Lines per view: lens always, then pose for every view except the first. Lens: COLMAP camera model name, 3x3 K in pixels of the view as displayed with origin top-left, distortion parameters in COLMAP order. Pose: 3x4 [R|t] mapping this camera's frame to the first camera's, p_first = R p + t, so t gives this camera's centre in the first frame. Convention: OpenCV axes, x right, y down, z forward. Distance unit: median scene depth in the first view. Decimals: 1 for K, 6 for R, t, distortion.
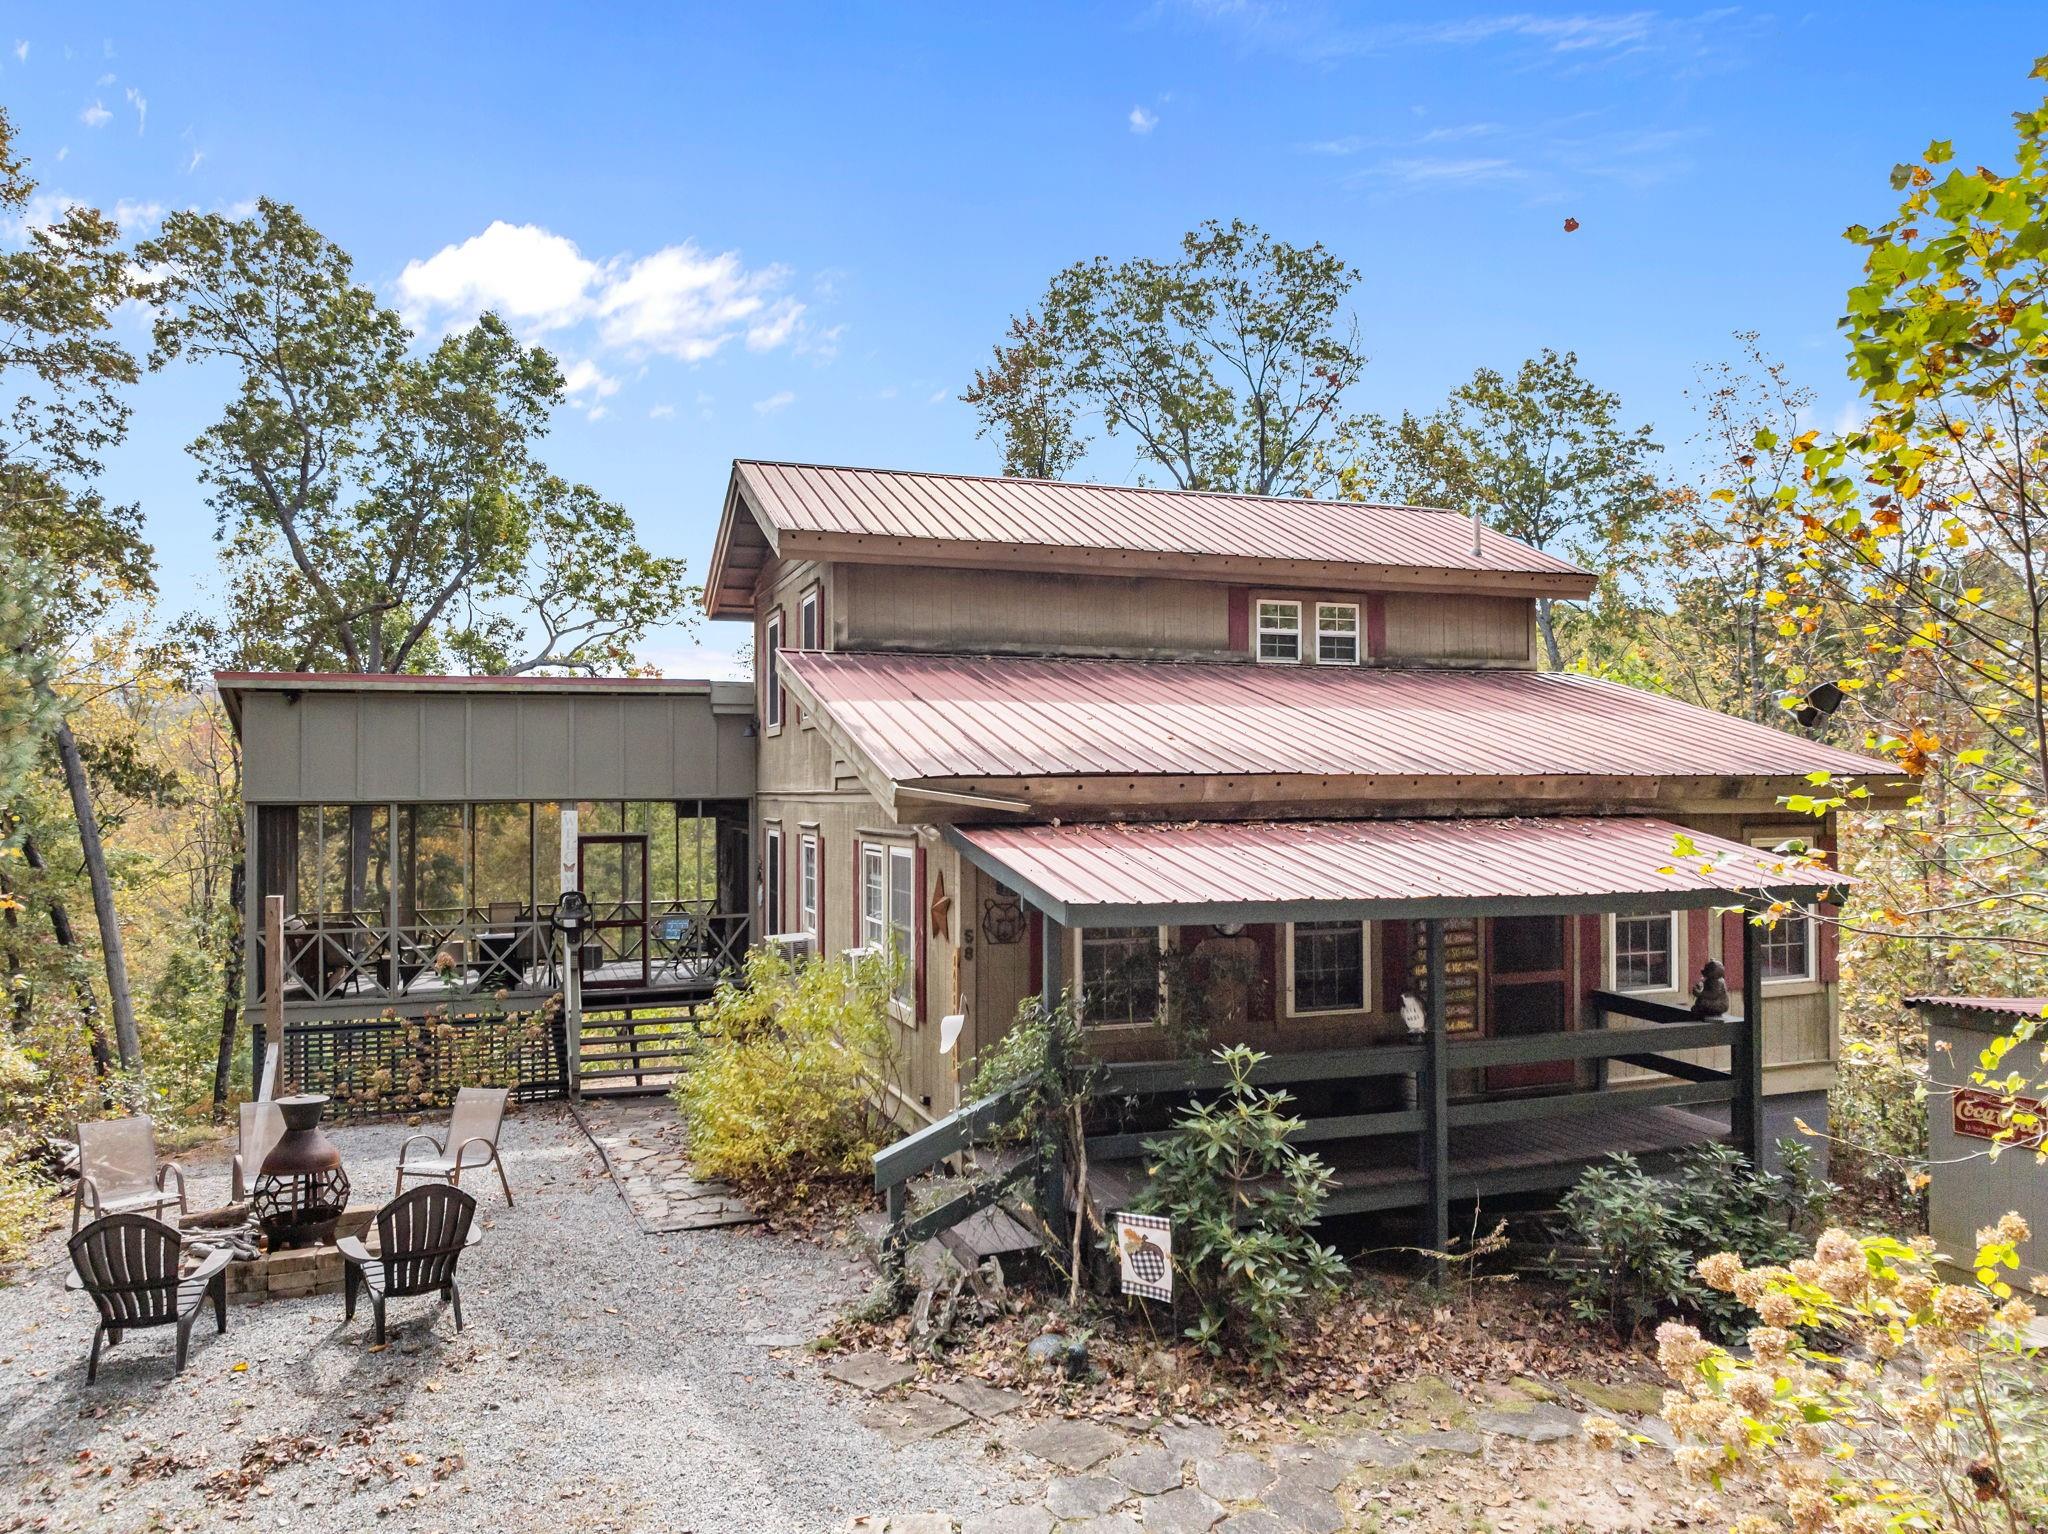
lens RADIAL K [[1424.5, 0, 1041.5], [0, 1424.5, 766.4], [0, 0, 1]] dist [-0.040115, 0.002244]
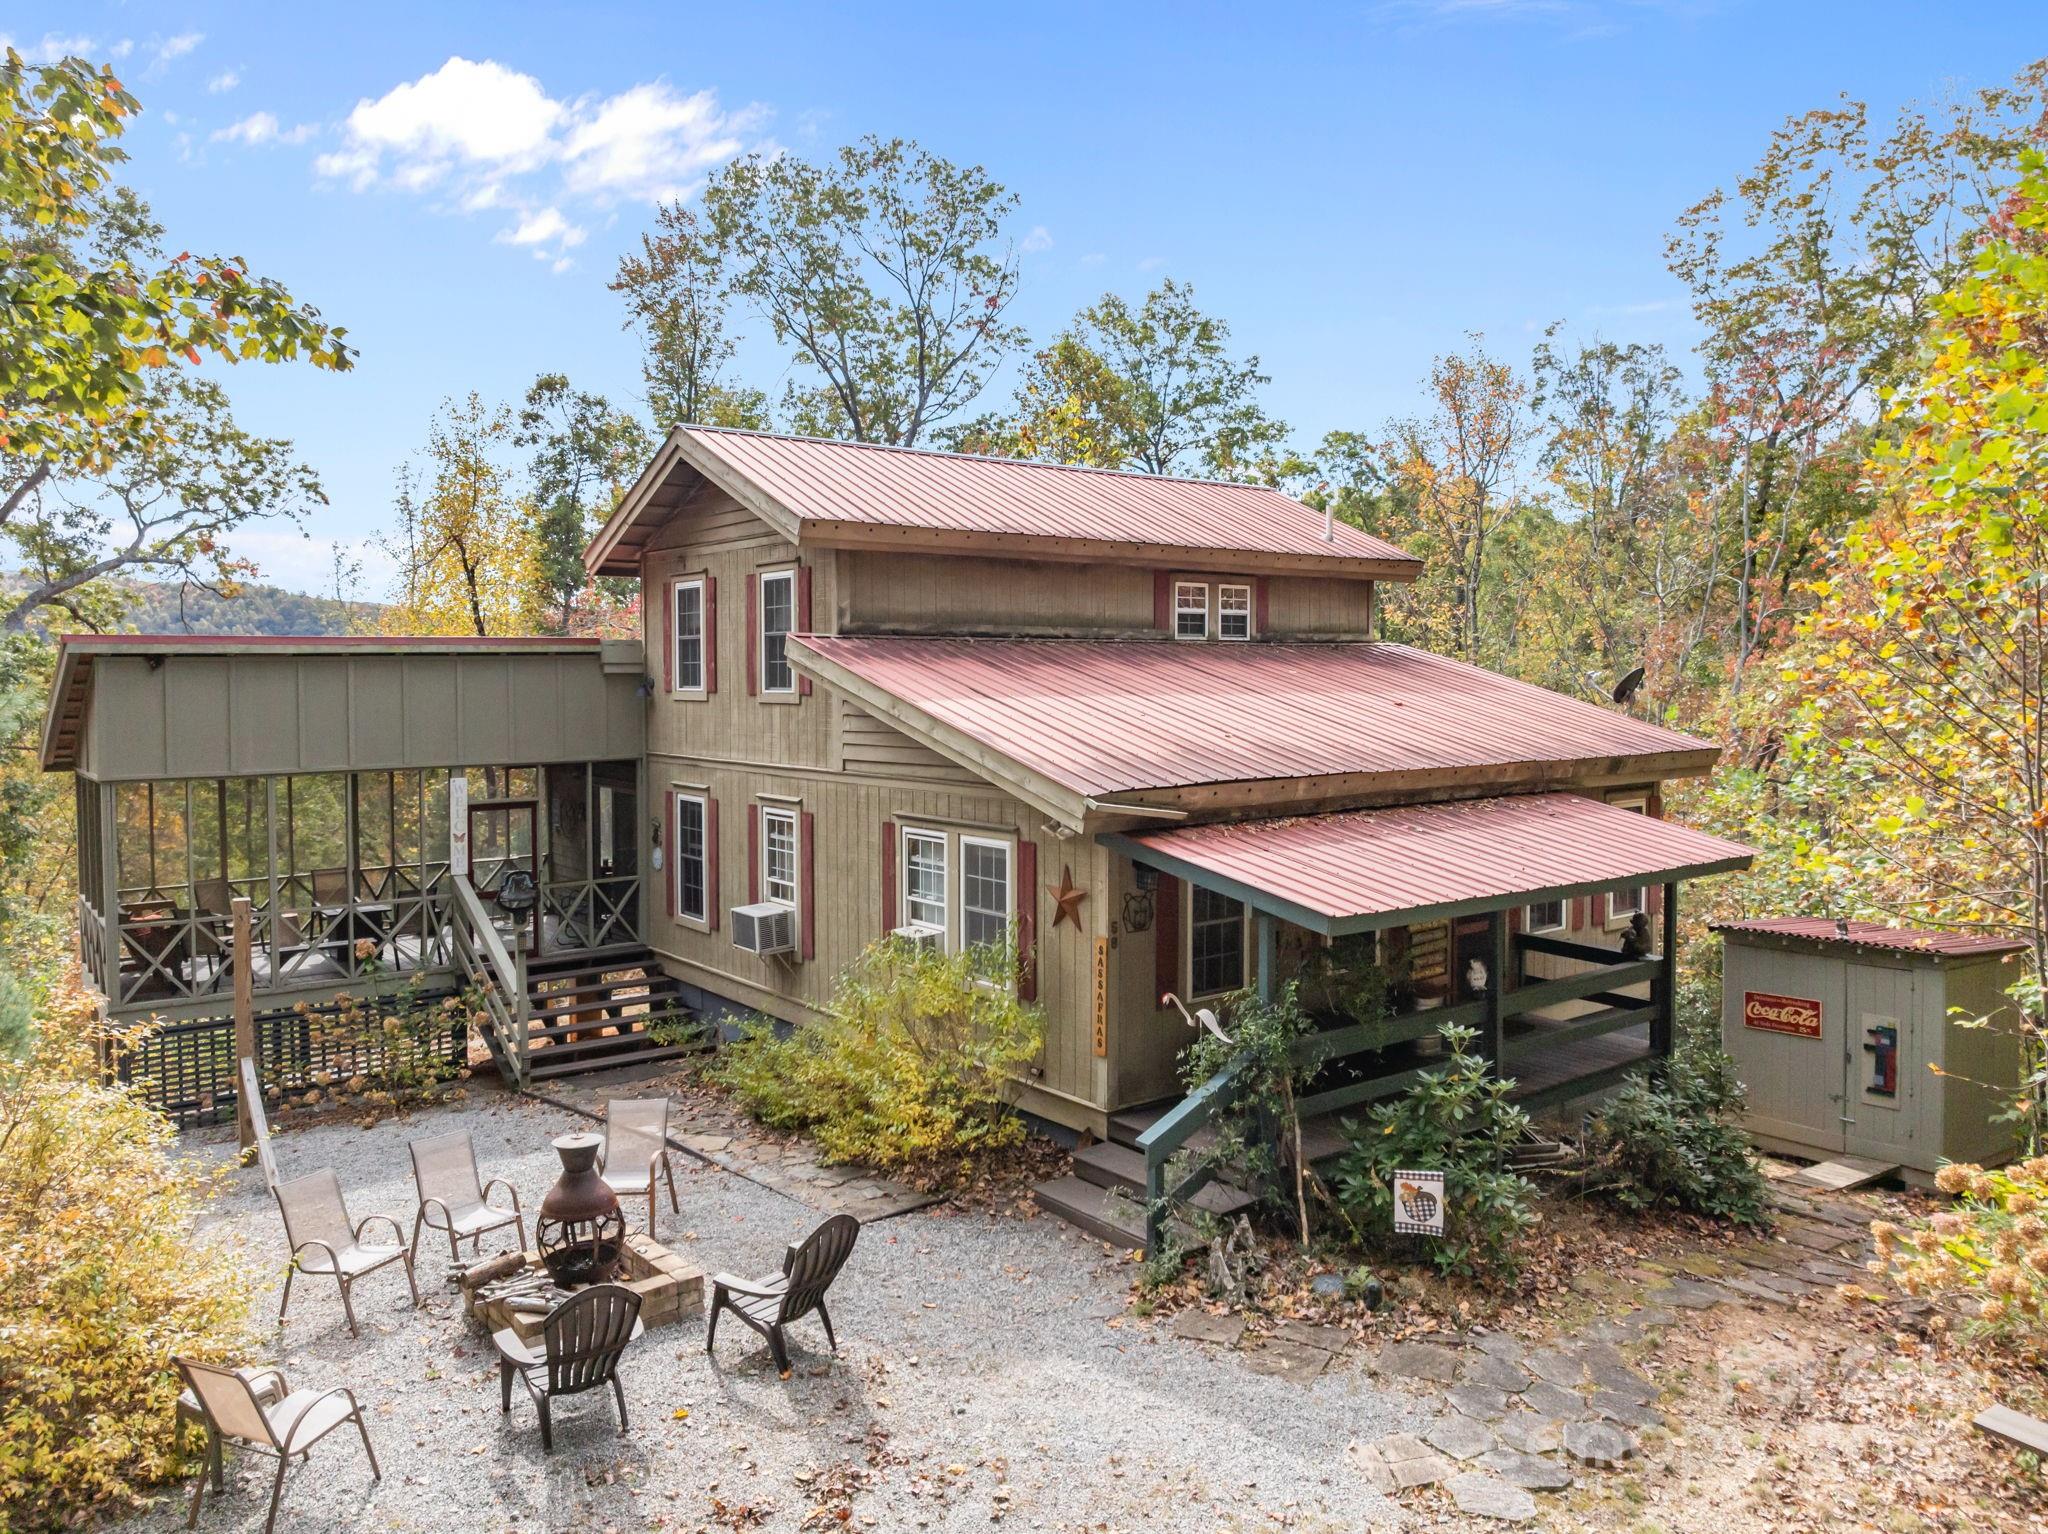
lens RADIAL K [[1424.5, 0, 1072.1], [0, 1424.5, 725.4], [0, 0, 1]] dist [-0.040115, 0.002244]
pose [[0.949535, -0.006992, 0.313583, -0.265330], [-0.007750, 0.998923, 0.045741, -0.055182], [-0.313565, -0.045863, 0.948458, -0.024082]]
